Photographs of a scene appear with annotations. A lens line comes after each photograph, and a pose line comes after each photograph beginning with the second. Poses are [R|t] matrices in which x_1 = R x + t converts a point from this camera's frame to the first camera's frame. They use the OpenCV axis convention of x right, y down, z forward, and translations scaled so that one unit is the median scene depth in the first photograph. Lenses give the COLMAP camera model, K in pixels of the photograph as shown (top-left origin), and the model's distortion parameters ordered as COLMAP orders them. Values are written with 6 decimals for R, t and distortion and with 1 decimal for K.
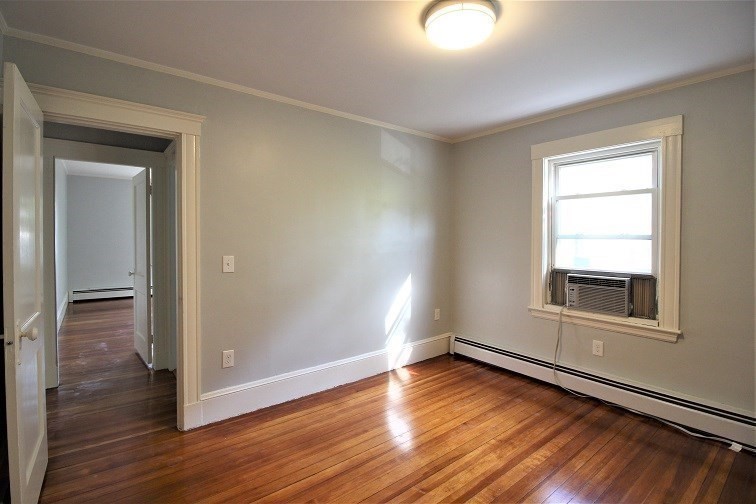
lens RADIAL K [[357.8, 0, 371.2], [0, 357.8, 241.2], [0, 0, 1]] dist [-0.002134, -0.000887]
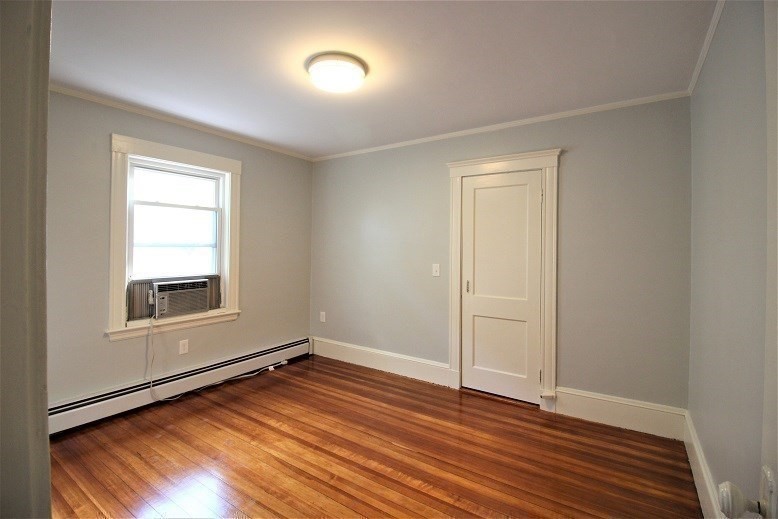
lens RADIAL K [[368.2, 0, 382.0], [0, 368.2, 248.4], [0, 0, 1]] dist [-0.002134, -0.000887]
pose [[-0.292196, -0.007343, 0.956330, -0.660988], [0.005067, 0.999945, 0.009225, -0.009943], [-0.956345, 0.007541, -0.292143, 0.803176]]
